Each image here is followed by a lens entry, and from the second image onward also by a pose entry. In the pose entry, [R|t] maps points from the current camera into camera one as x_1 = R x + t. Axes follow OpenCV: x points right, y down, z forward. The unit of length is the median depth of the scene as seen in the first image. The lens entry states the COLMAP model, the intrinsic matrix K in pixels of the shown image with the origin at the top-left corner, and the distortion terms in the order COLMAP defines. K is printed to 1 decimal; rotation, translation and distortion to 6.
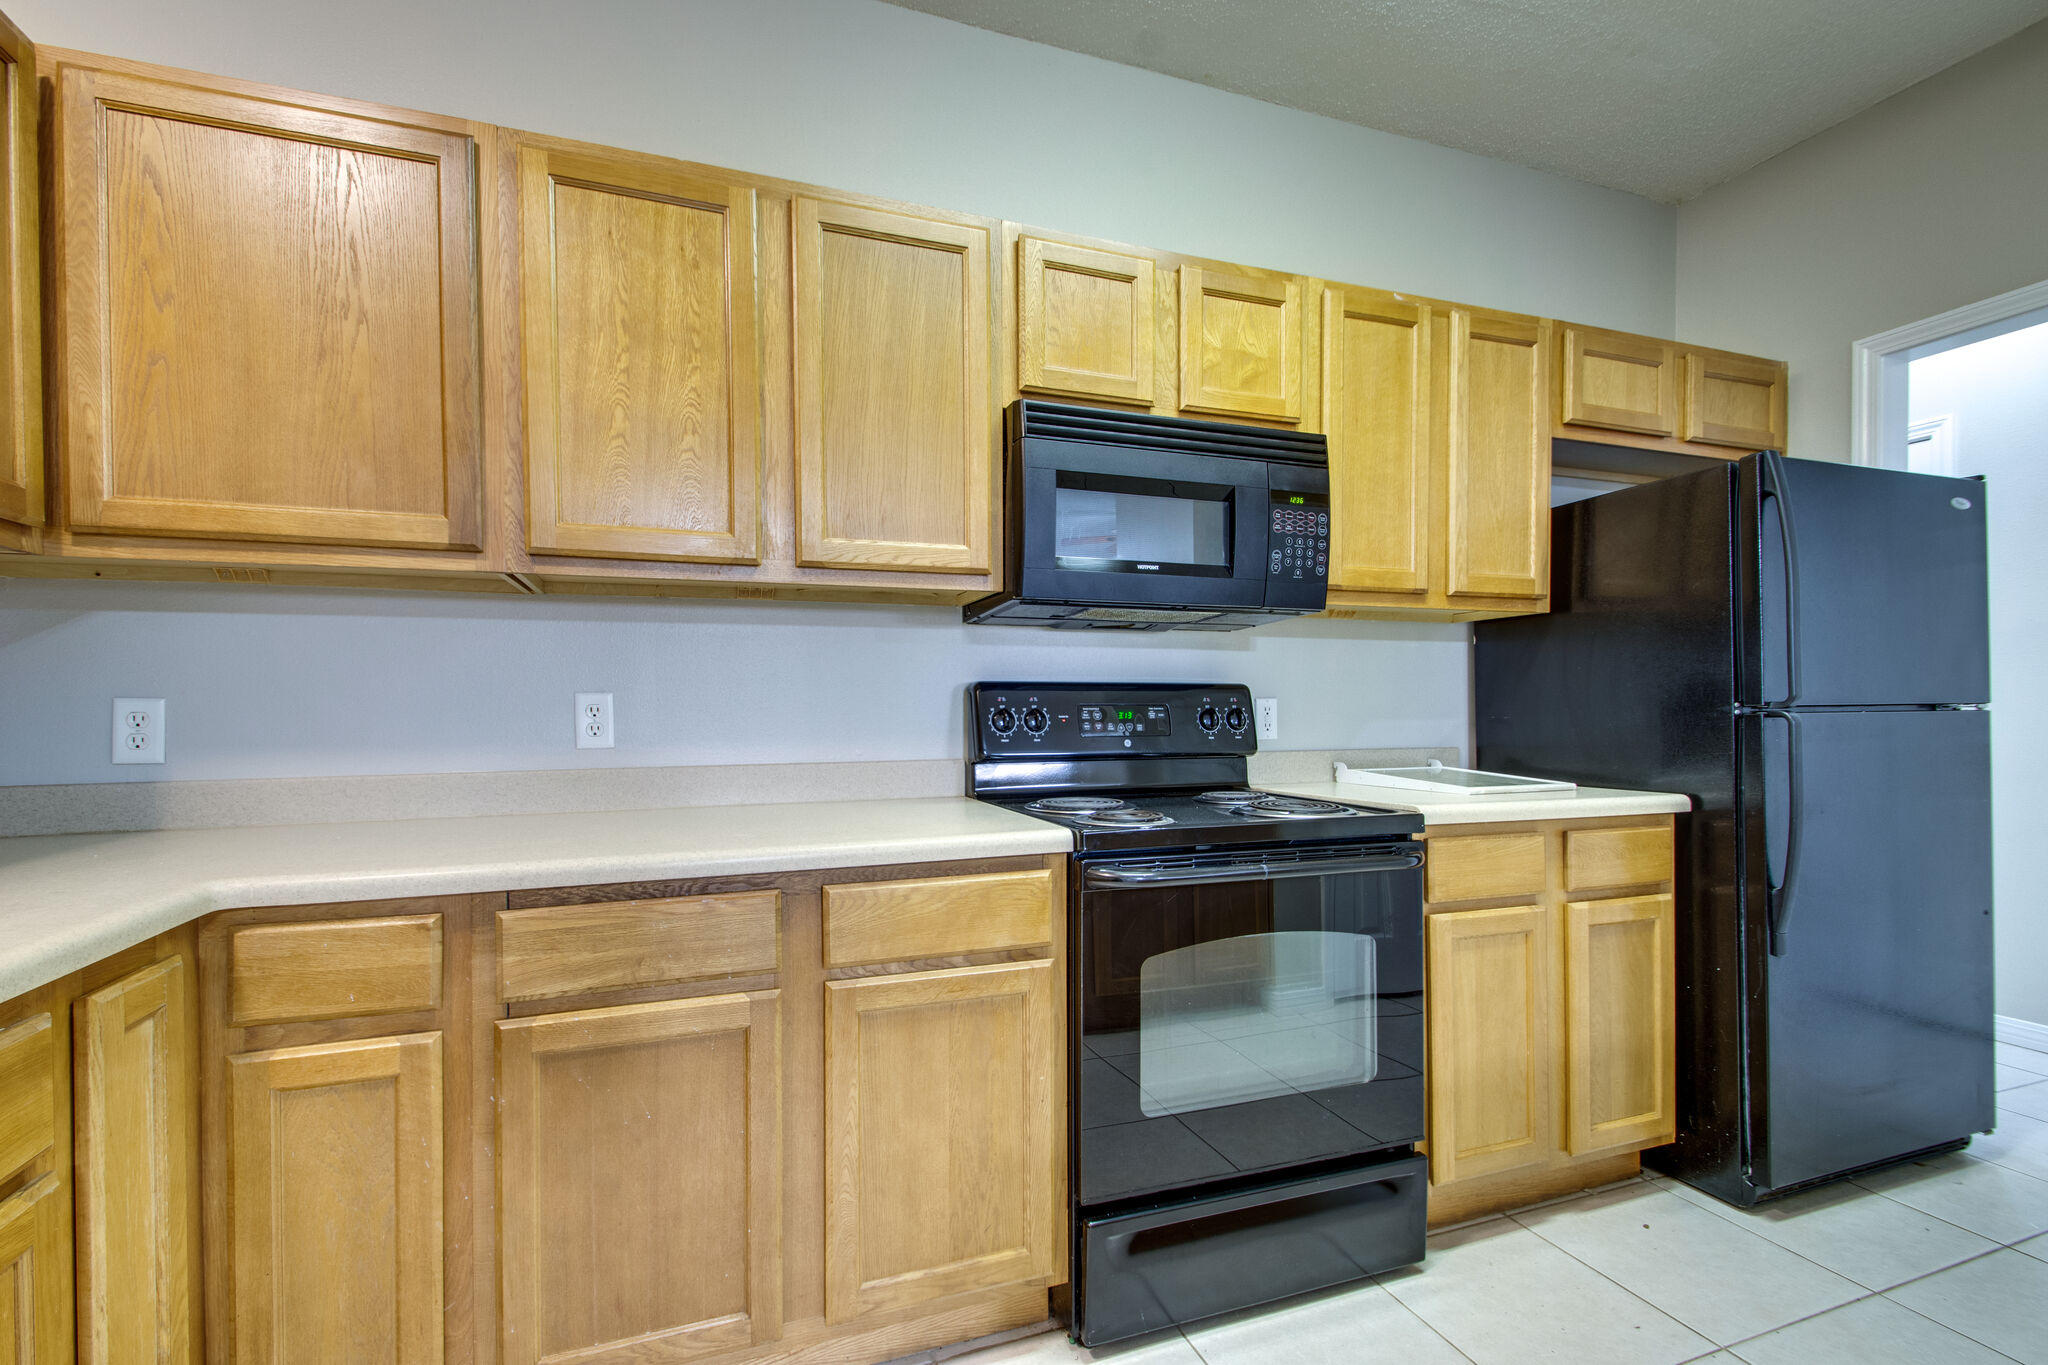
lens RADIAL K [[857.9, 0, 990.4], [0, 857.9, 705.5], [0, 0, 1]] dist [0.018753, -0.000322]
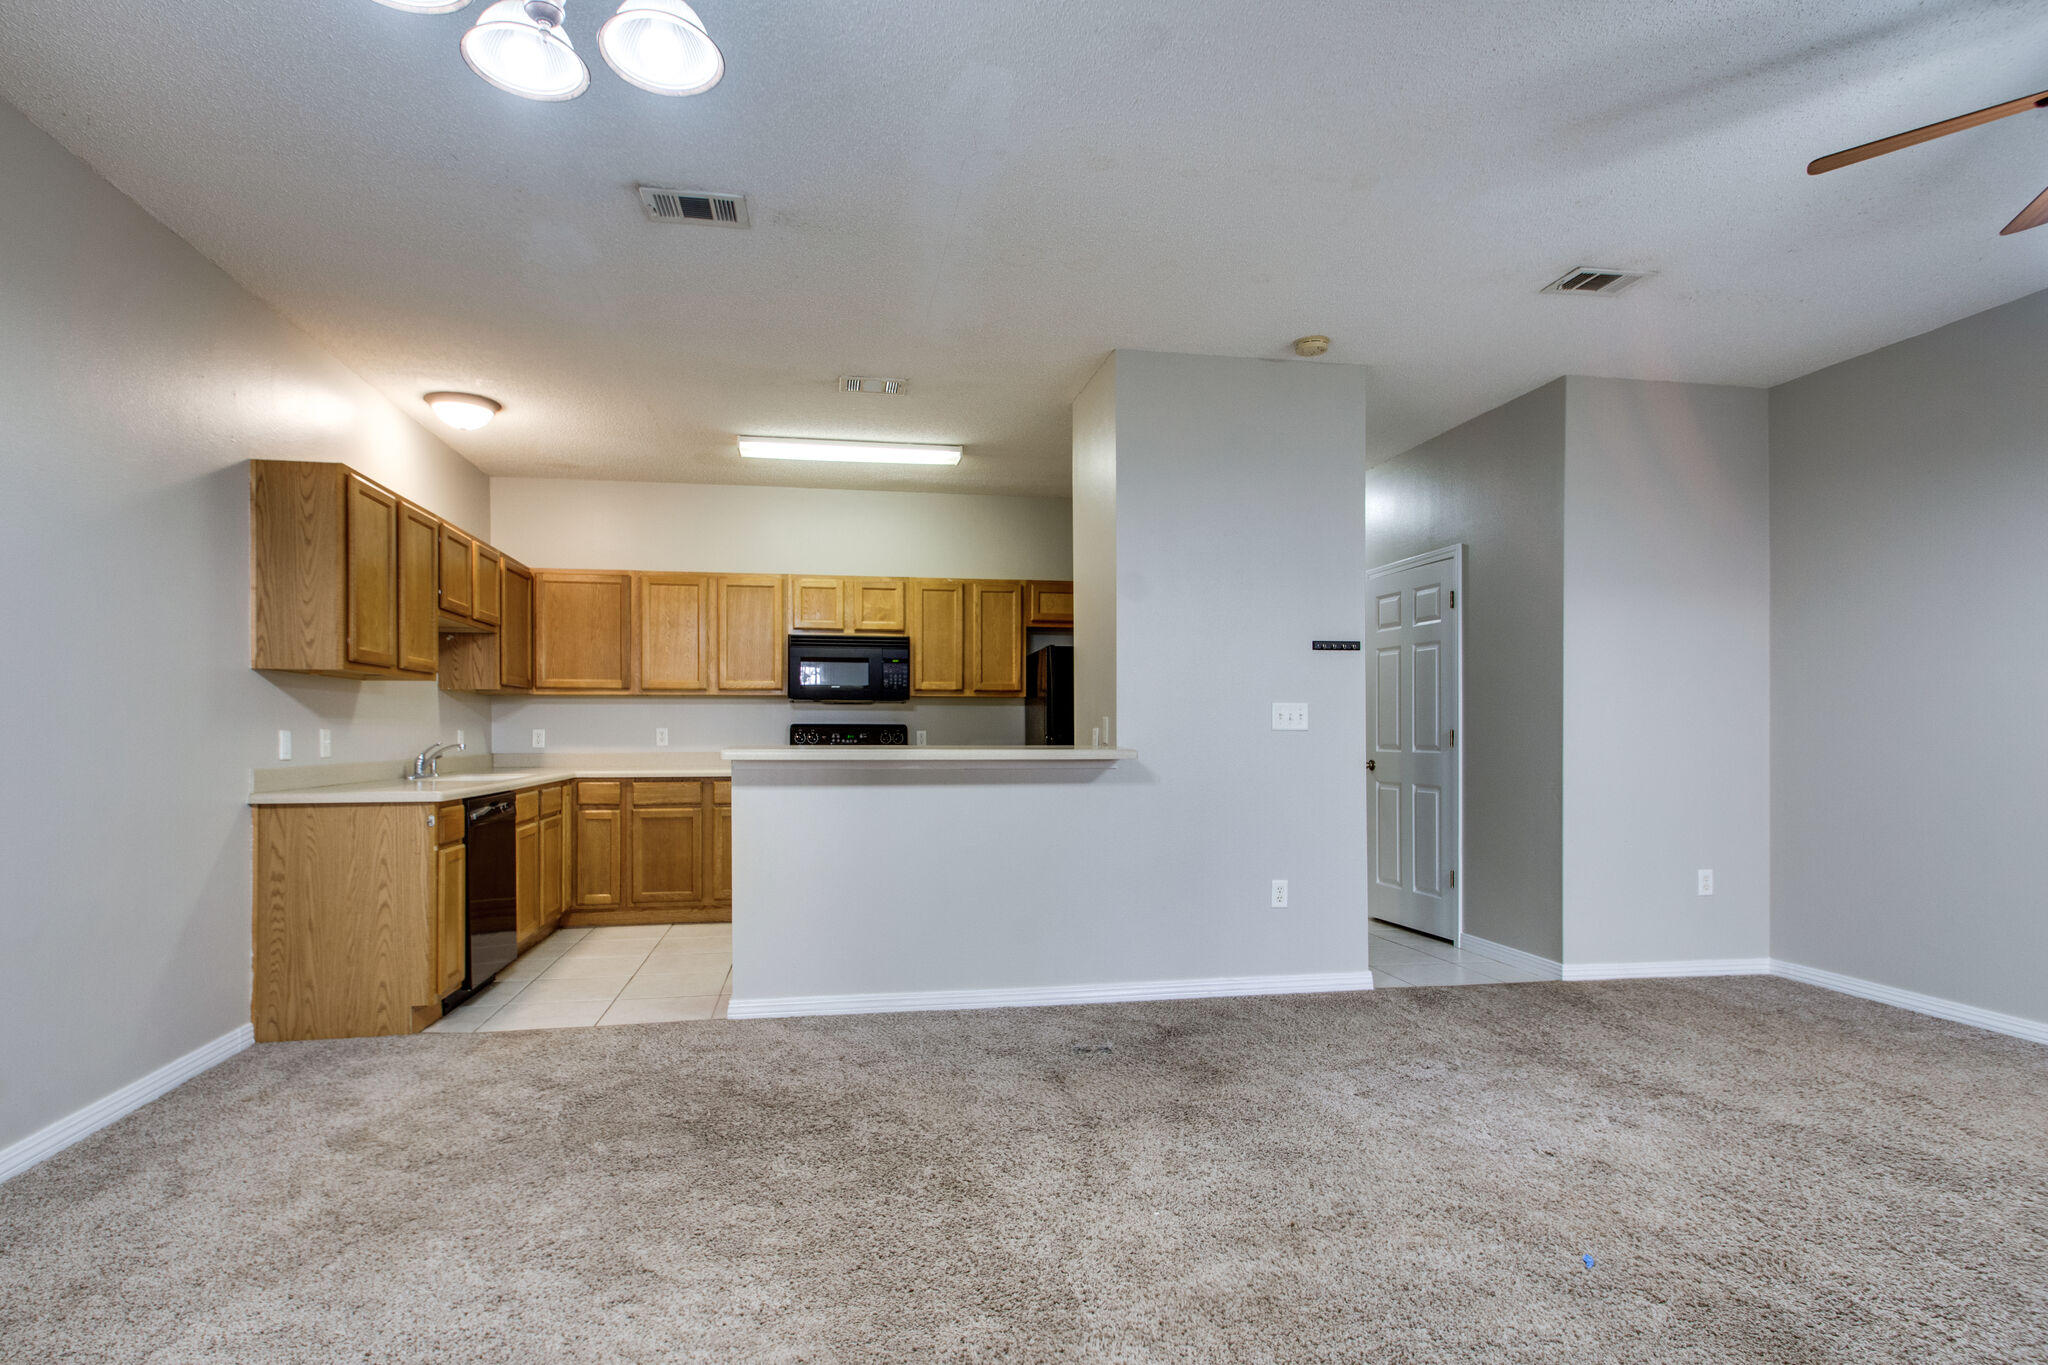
lens RADIAL K [[1070.3, 0, 1036.5], [0, 1070.3, 700.8], [0, 0, 1]] dist [0.022894, -0.001103]
pose [[0.987627, 0.002103, -0.156809, 1.551620], [-0.005634, 0.999740, -0.022077, -0.035781], [0.156722, 0.022687, 0.987382, -2.735033]]
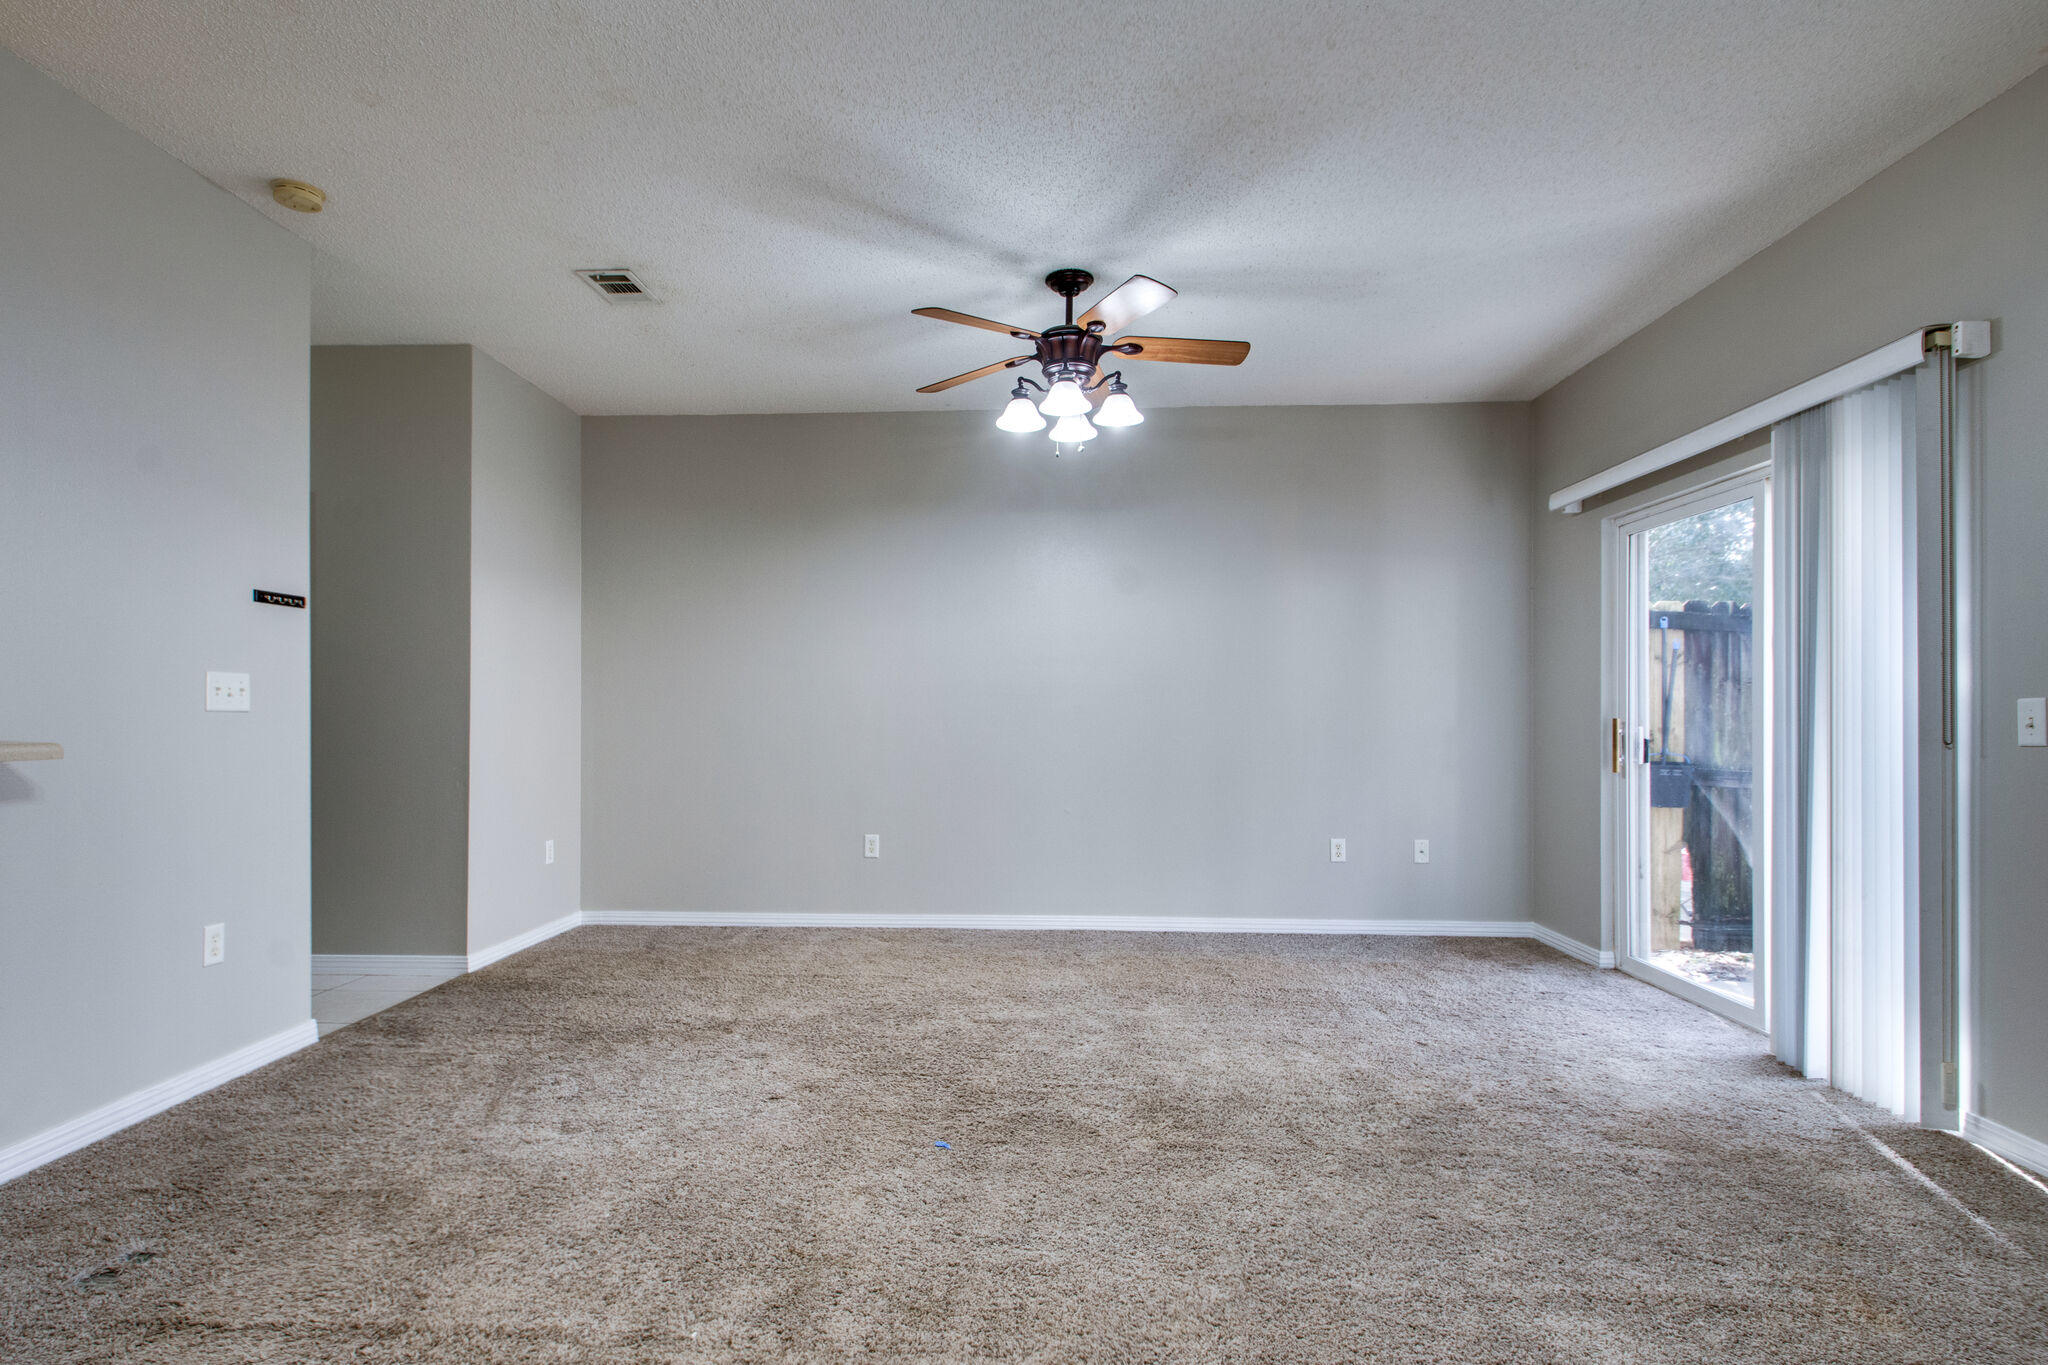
lens RADIAL K [[1027.1, 0, 1013.5], [0, 1027.1, 697.4], [0, 0, 1]] dist [0.010244, -0.004842]
pose [[0.364650, 0.025870, 0.930785, 0.482024], [-0.013771, 0.999654, -0.022389, -0.027579], [-0.931043, -0.004654, 0.364881, -1.894521]]
